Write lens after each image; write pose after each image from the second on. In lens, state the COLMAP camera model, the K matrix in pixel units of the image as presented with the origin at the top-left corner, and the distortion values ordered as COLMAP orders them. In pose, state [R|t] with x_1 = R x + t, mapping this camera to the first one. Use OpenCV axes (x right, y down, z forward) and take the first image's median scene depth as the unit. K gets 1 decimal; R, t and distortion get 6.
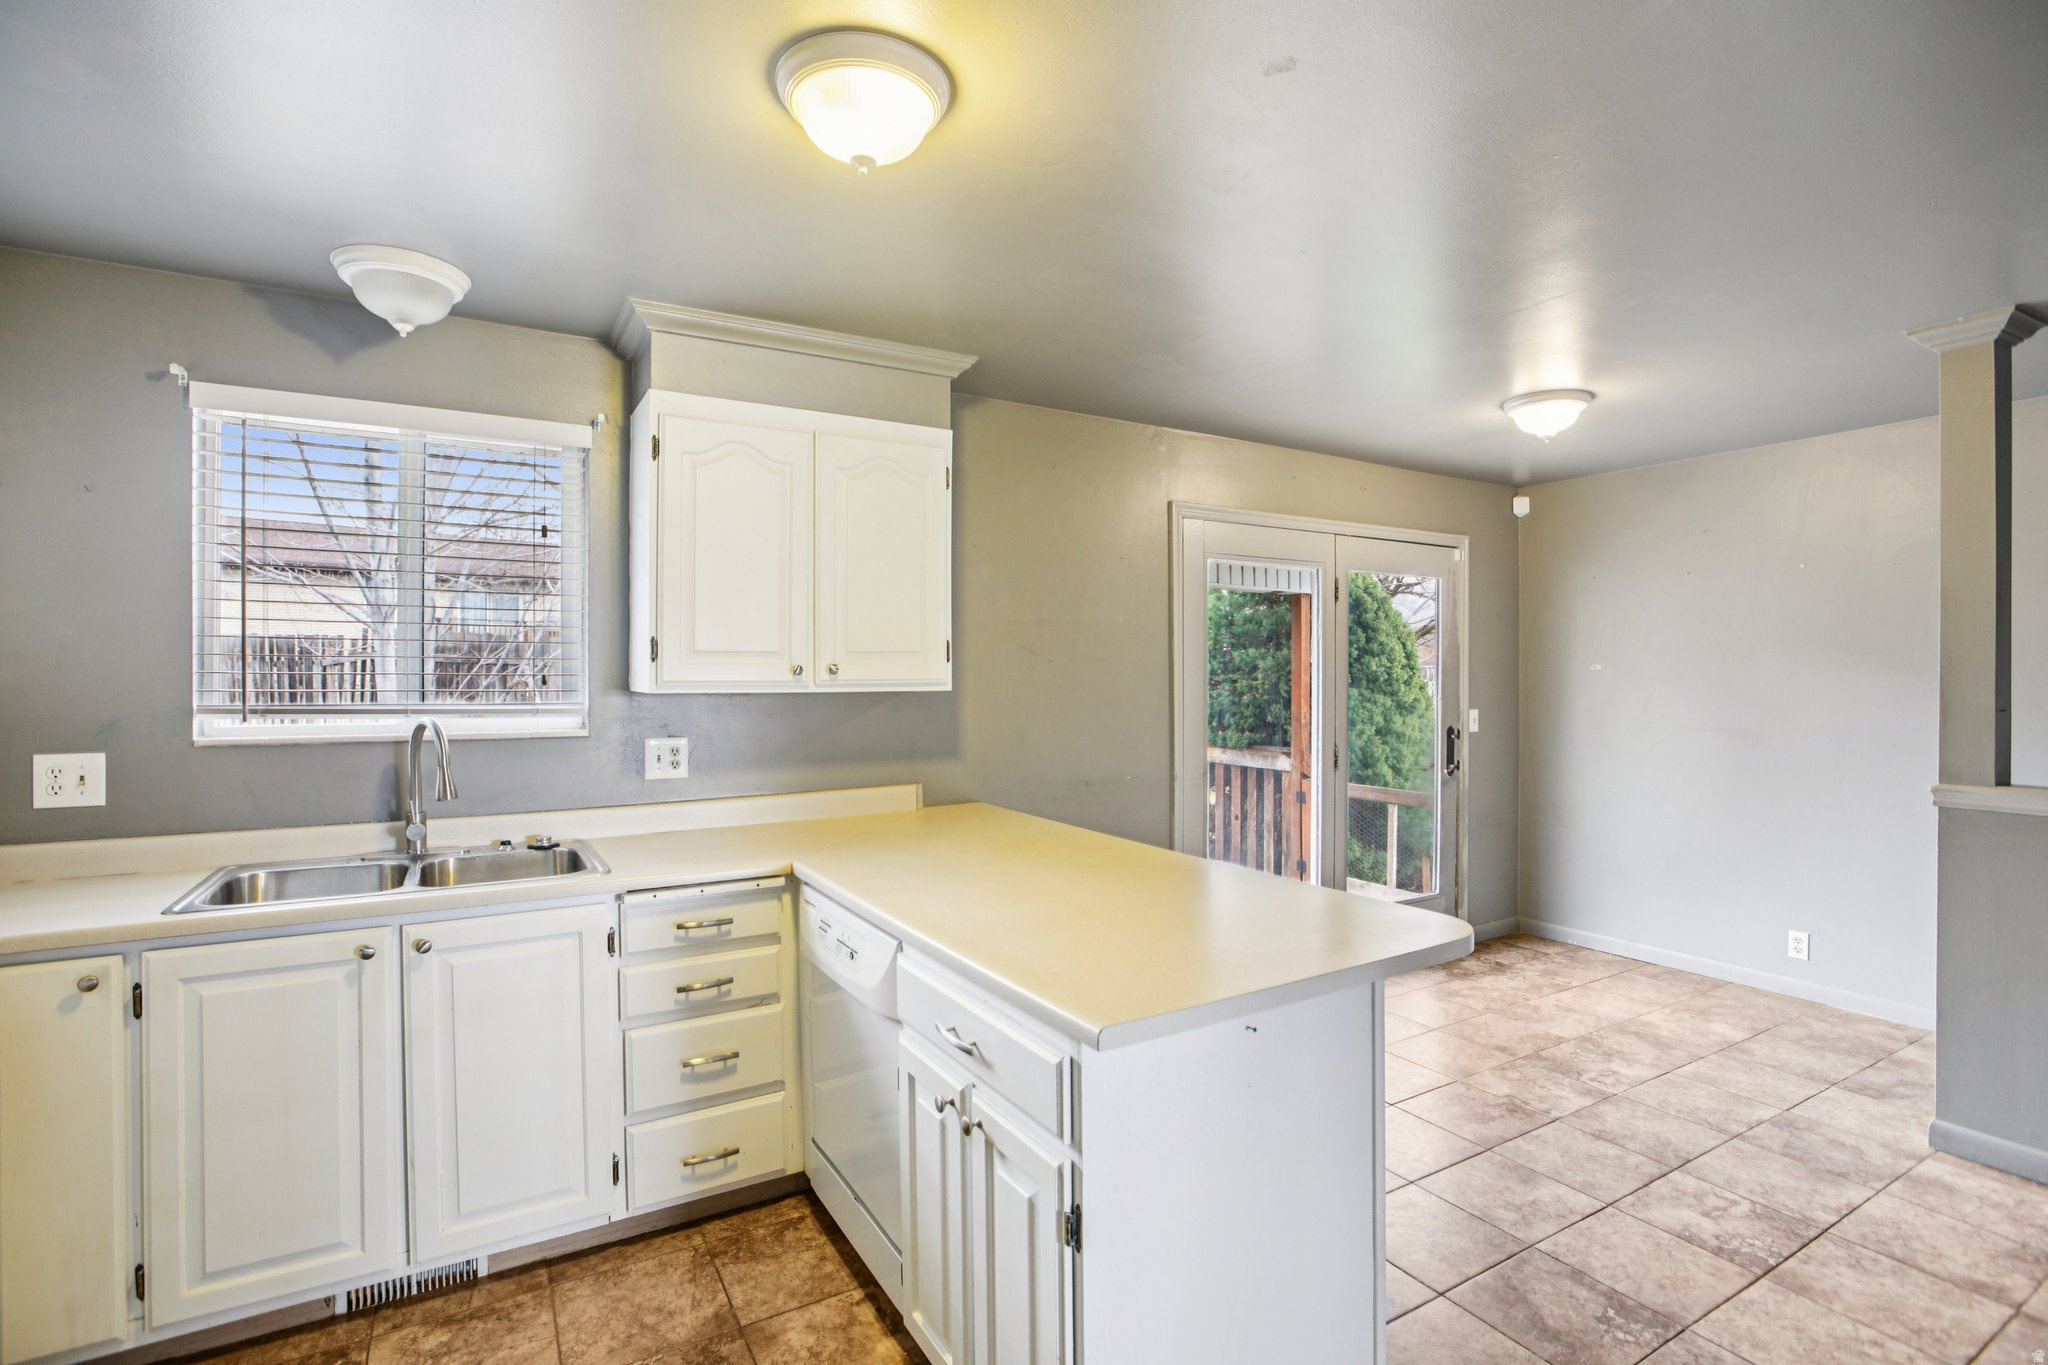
lens RADIAL K [[970.7, 0, 1018.0], [0, 970.7, 674.2], [0, 0, 1]] dist [-0.042504, 0.014247]
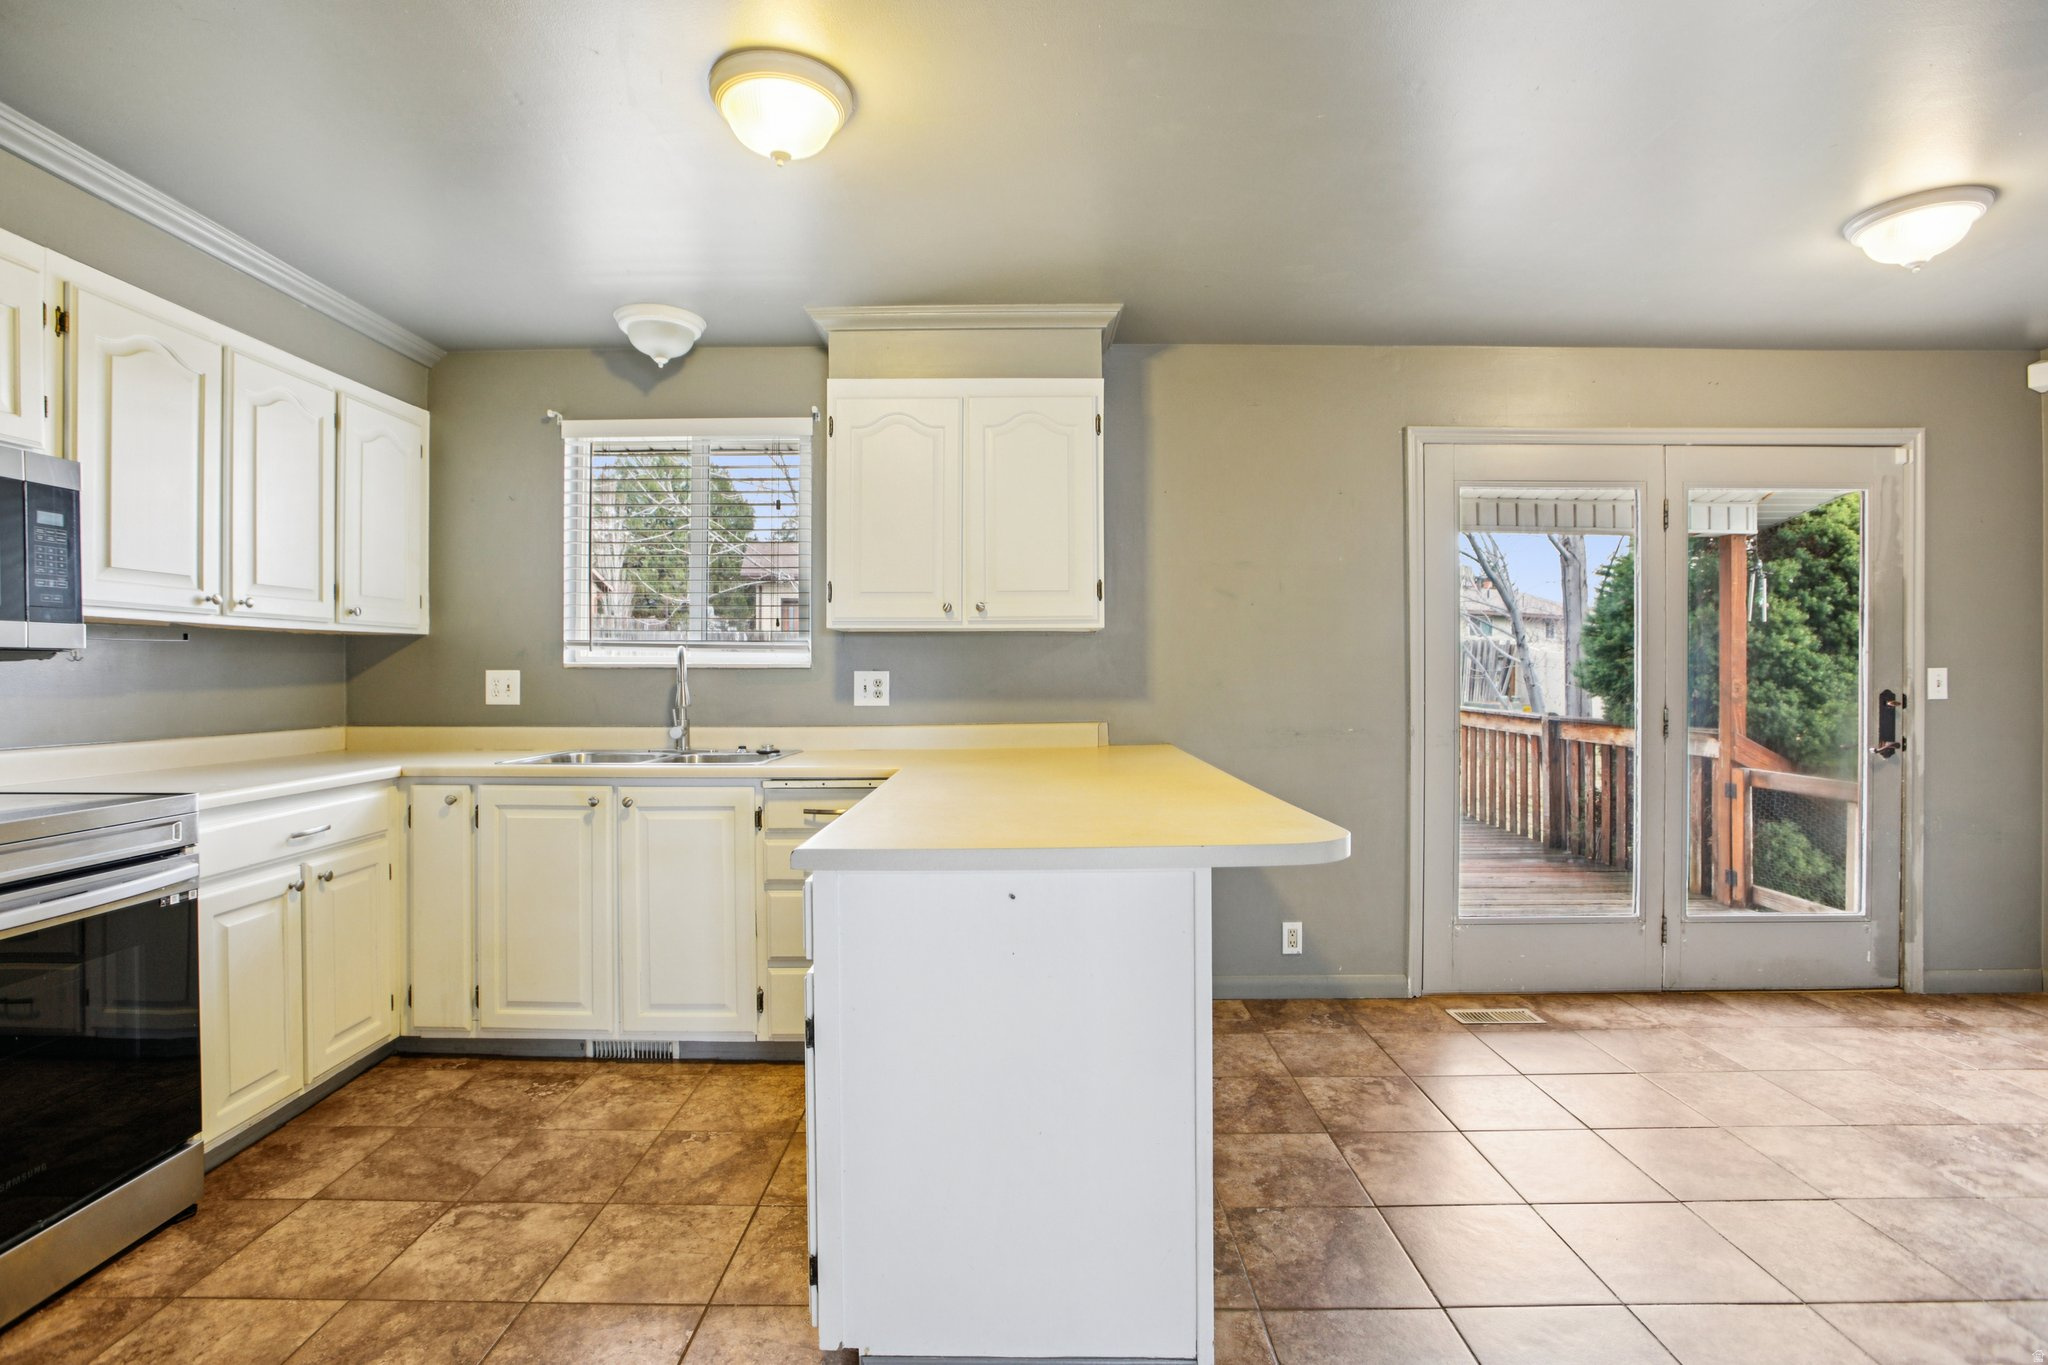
lens RADIAL K [[971.8, 0, 1019.2], [0, 971.8, 671.2], [0, 0, 1]] dist [-0.067518, 0.042232]
pose [[0.859686, -0.000856, -0.510822, 0.407928], [-0.000992, 0.999994, -0.003345, 0.070202], [0.510822, 0.003382, 0.859680, 0.065892]]
